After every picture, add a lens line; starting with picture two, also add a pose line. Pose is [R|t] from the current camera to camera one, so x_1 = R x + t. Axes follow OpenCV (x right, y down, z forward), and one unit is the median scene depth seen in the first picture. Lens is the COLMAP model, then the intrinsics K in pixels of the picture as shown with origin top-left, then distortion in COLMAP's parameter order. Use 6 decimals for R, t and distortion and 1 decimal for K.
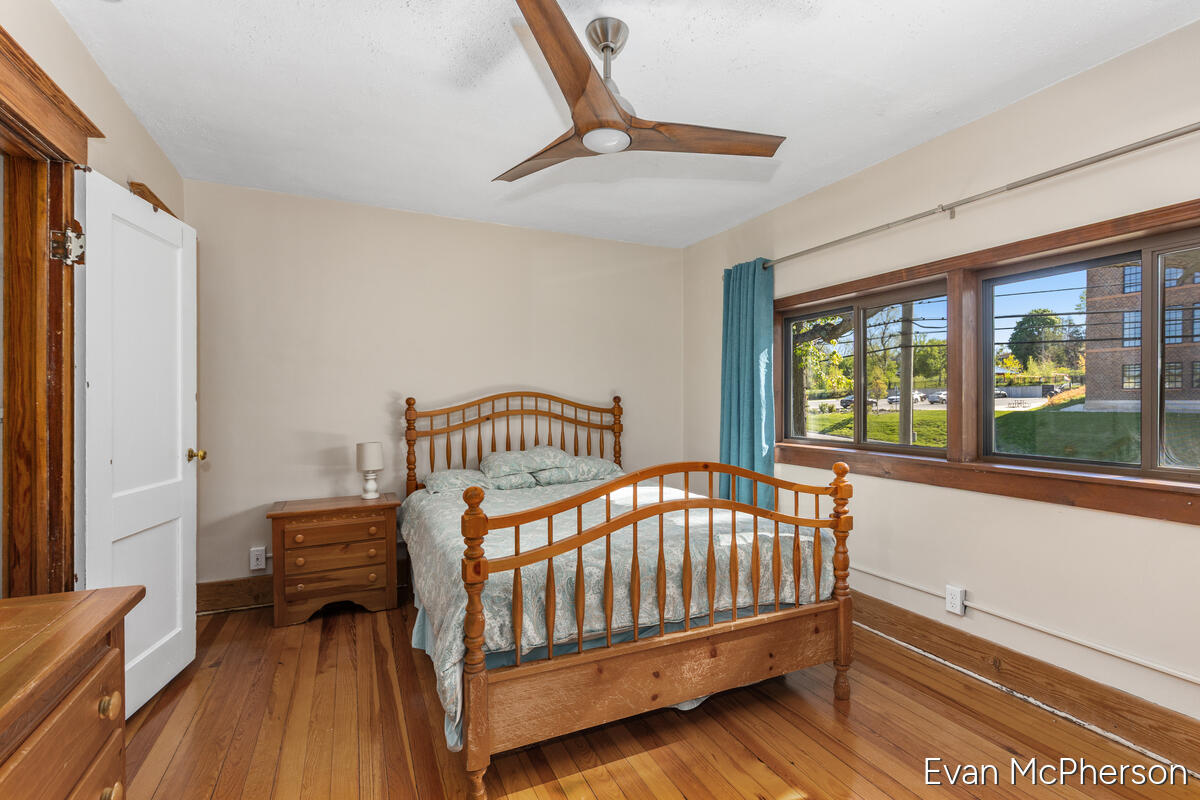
lens RADIAL K [[546.9, 0, 594.3], [0, 546.9, 400.2], [0, 0, 1]] dist [0.003649, -0.000373]
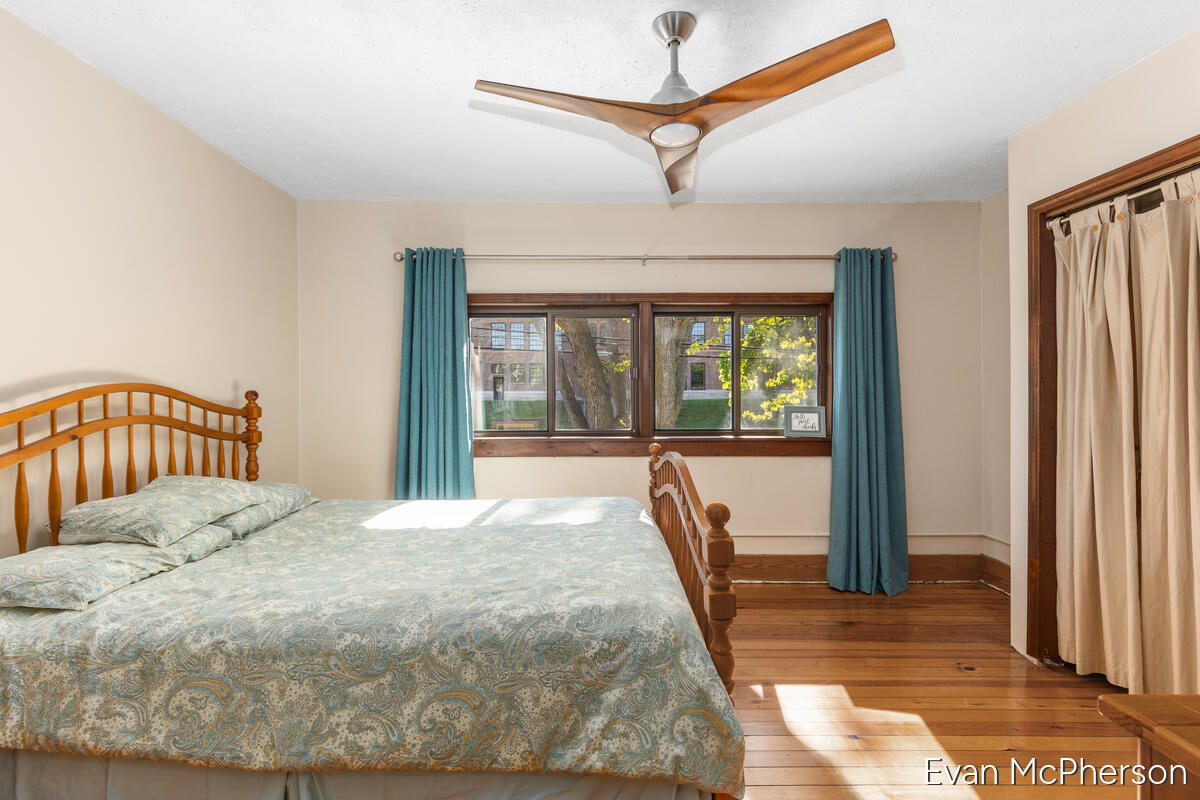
lens RADIAL K [[546.9, 0, 589.1], [0, 546.9, 377.9], [0, 0, 1]] dist [0.003649, -0.000373]
pose [[0.403988, 0.020211, 0.914541, -0.448208], [0.004841, 0.999695, -0.024231, -0.004513], [-0.914751, 0.014217, 0.403767, 0.359027]]
